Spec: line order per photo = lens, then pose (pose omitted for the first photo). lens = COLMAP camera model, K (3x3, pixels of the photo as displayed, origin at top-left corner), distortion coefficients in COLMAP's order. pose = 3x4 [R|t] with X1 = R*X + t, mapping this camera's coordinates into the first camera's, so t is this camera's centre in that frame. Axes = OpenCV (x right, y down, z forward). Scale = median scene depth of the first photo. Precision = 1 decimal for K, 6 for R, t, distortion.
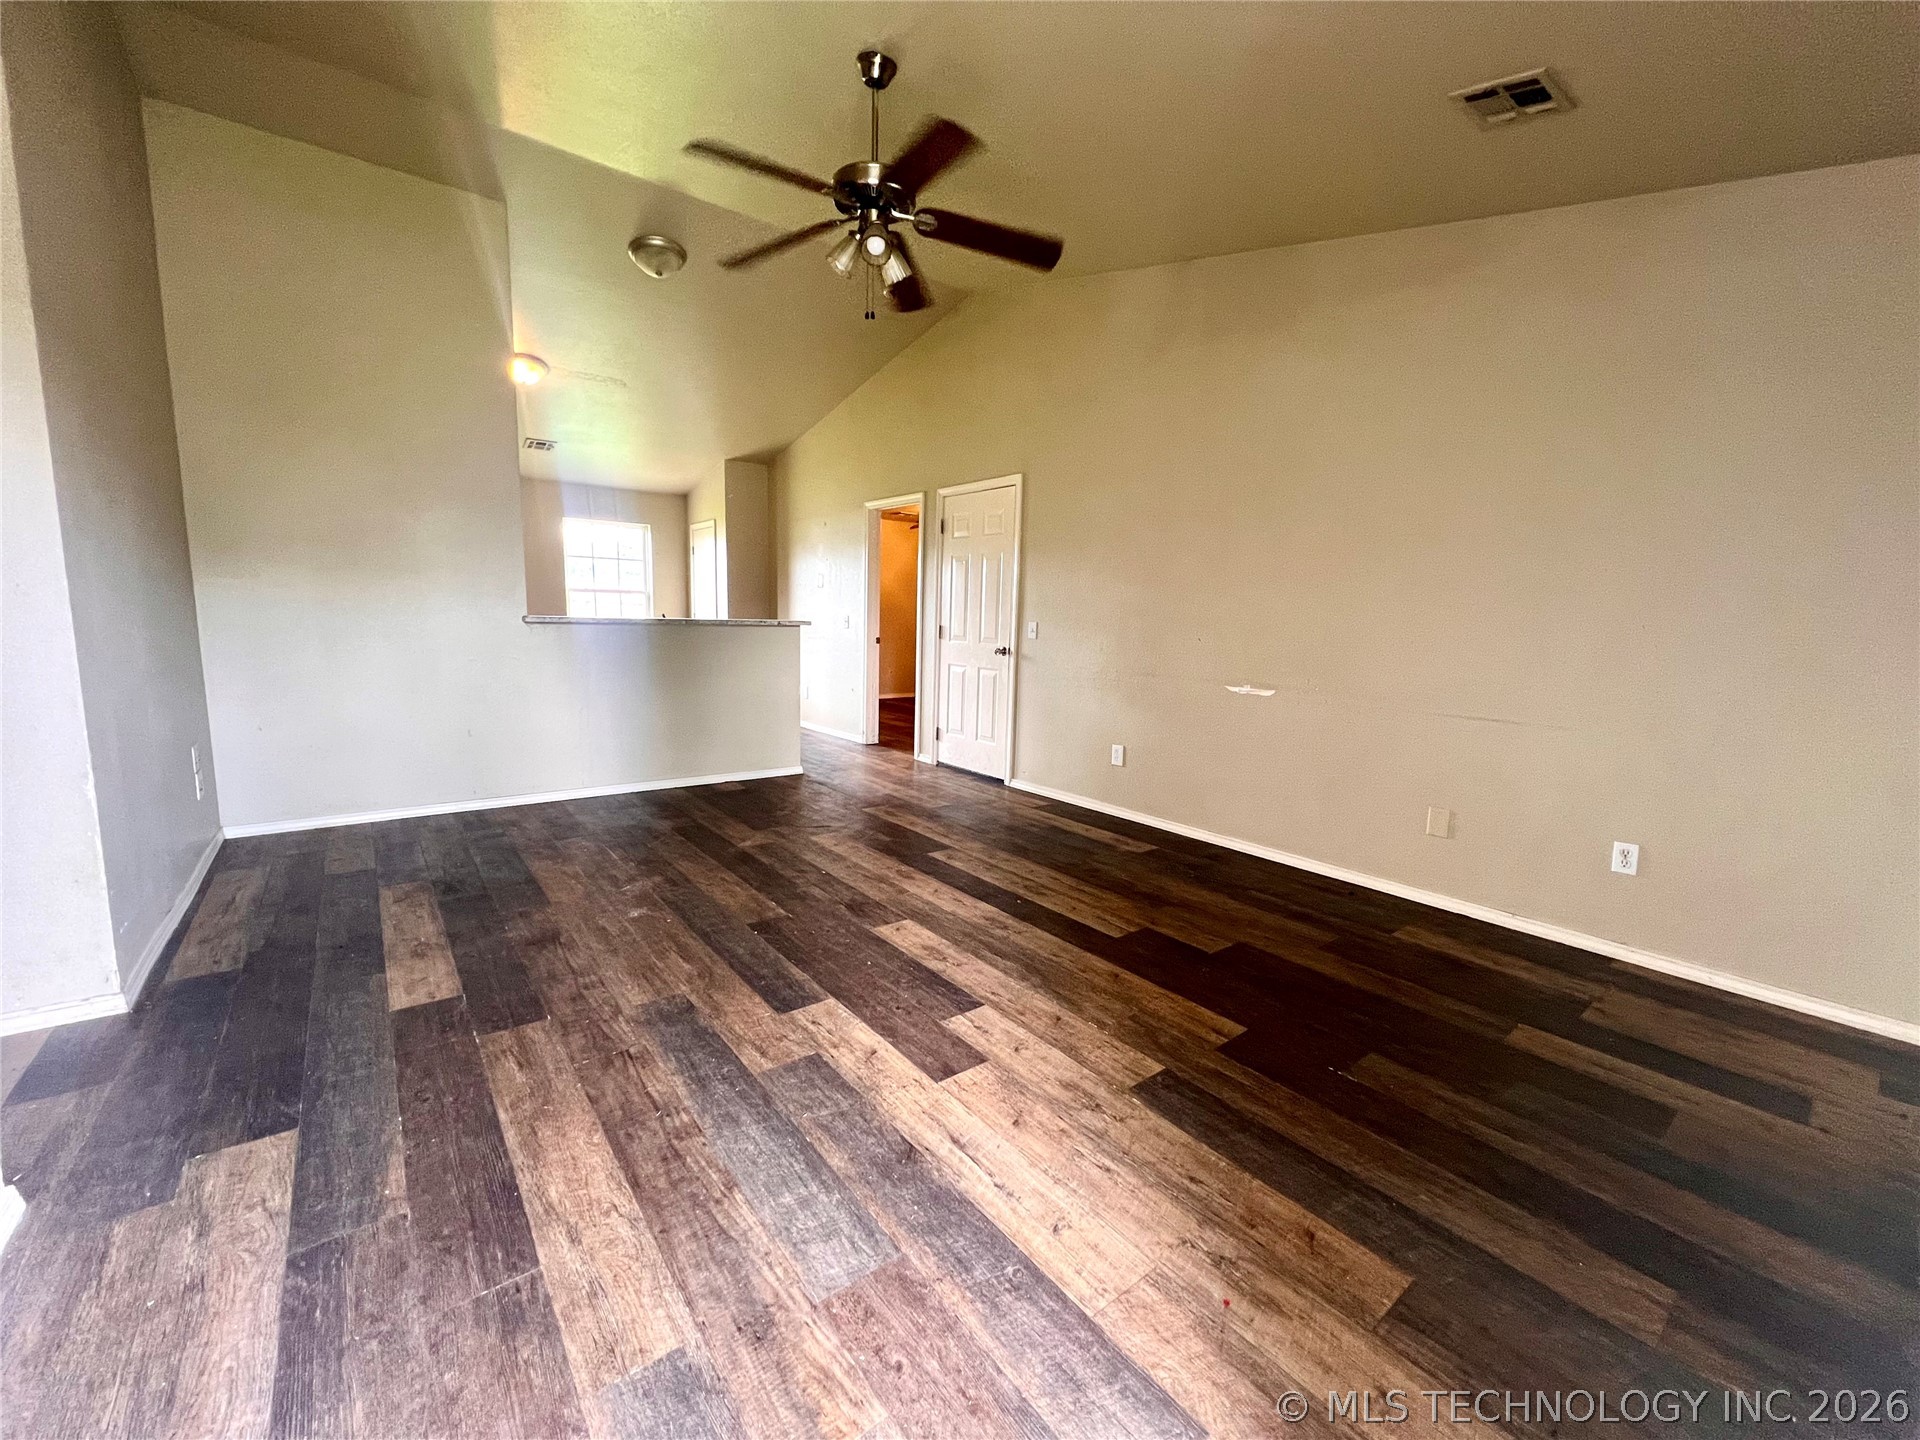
lens RADIAL K [[772.2, 0, 960.0], [0, 772.2, 720.0], [0, 0, 1]] dist [-0.001062, -0.000489]
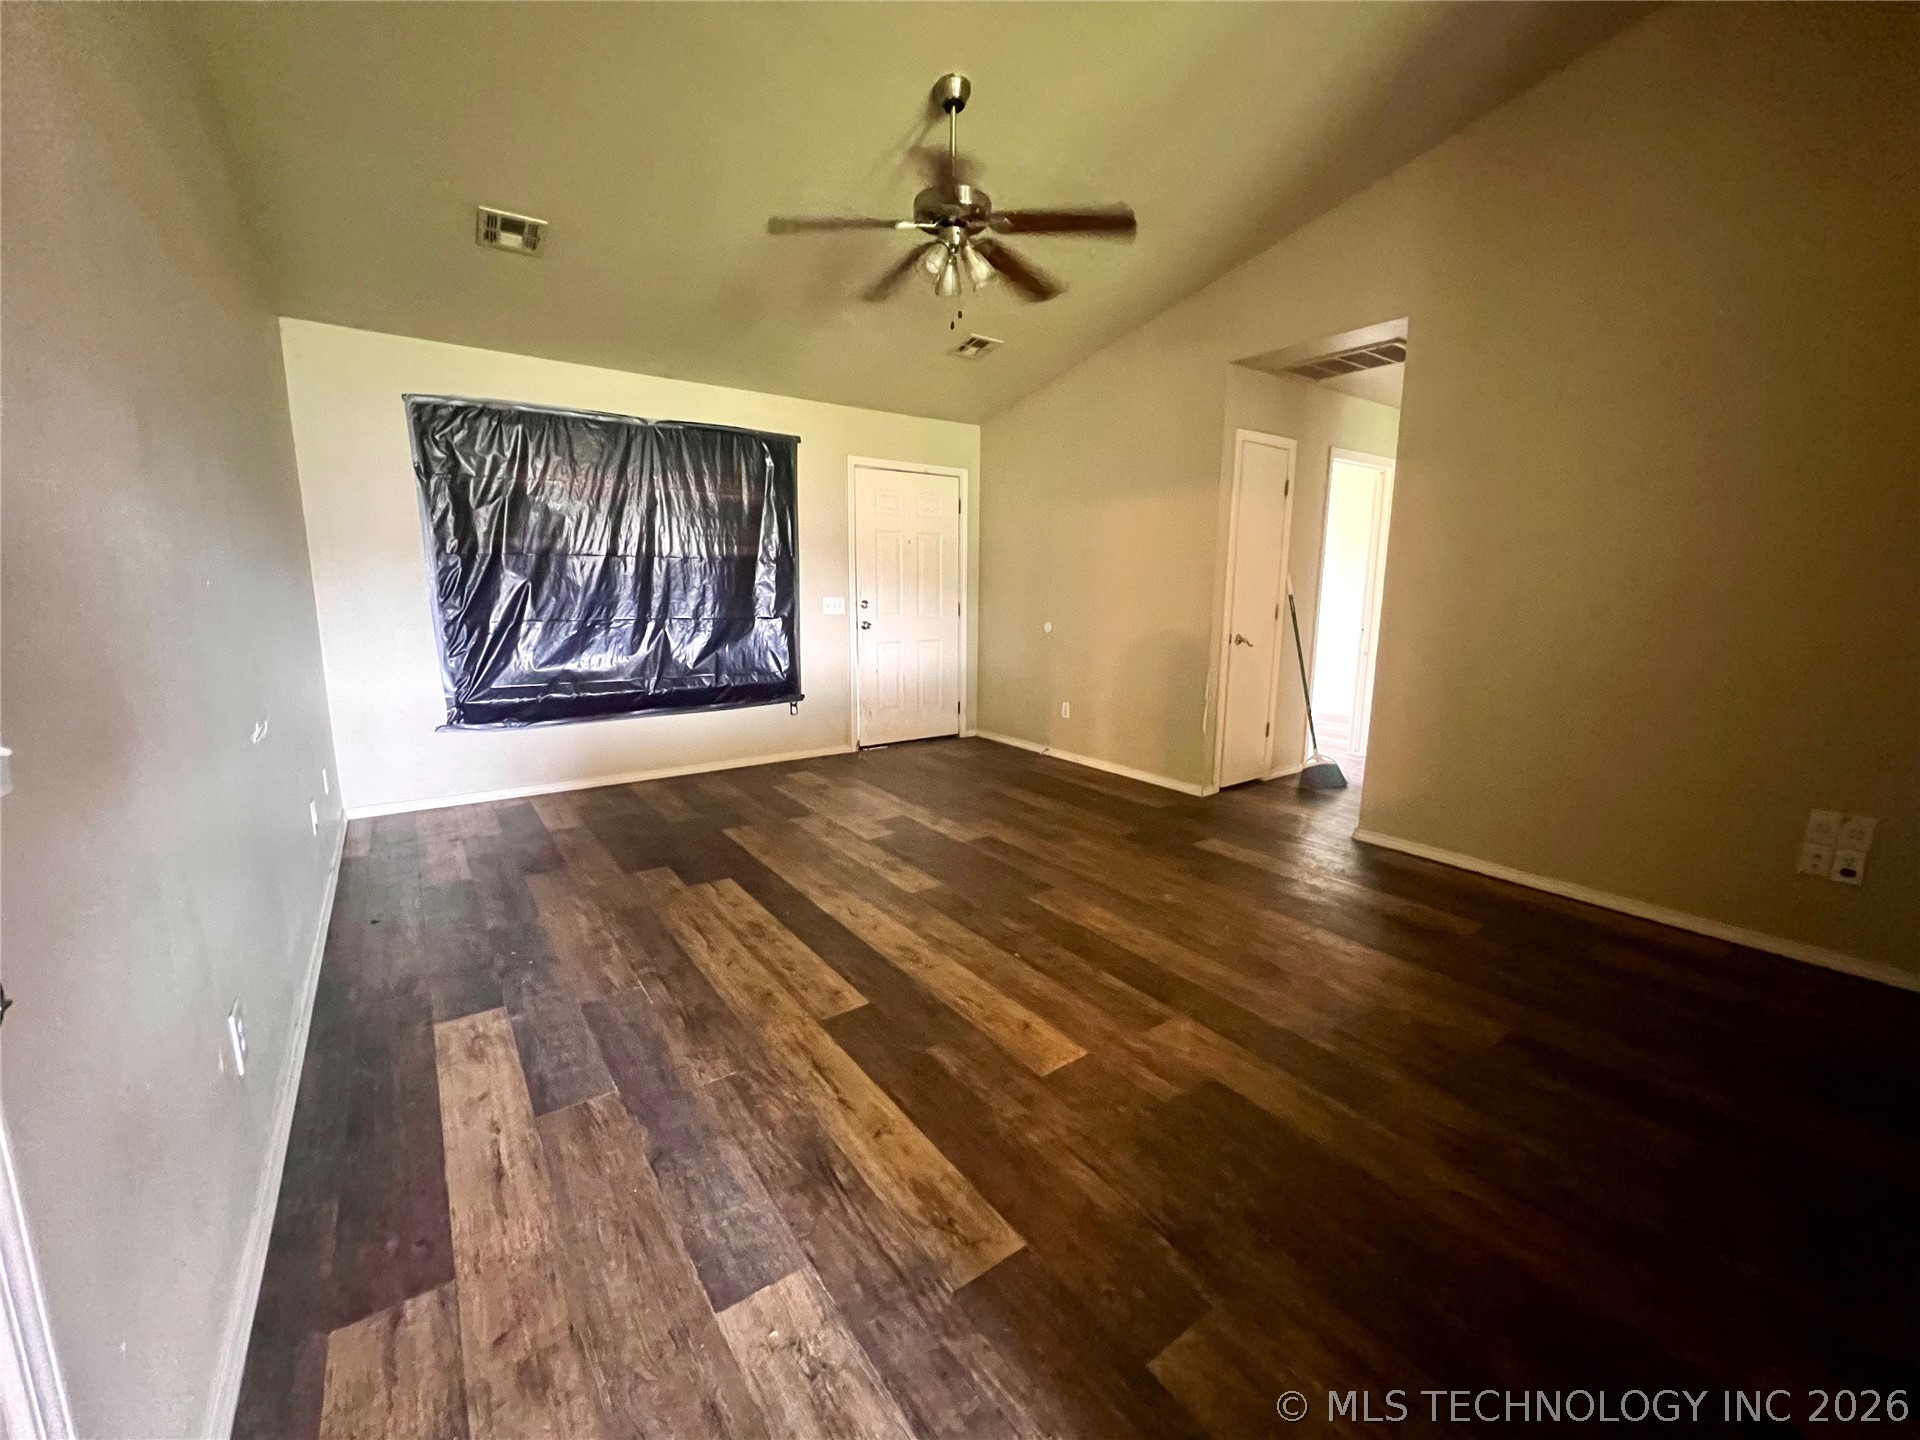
lens RADIAL K [[772.2, 0, 960.0], [0, 772.2, 720.0], [0, 0, 1]] dist [-0.001062, -0.000489]
pose [[-0.998470, -0.044967, 0.032177, -0.148645], [-0.032924, 0.951020, 0.307370, -0.275183], [-0.044422, 0.305841, -0.951046, 1.811053]]
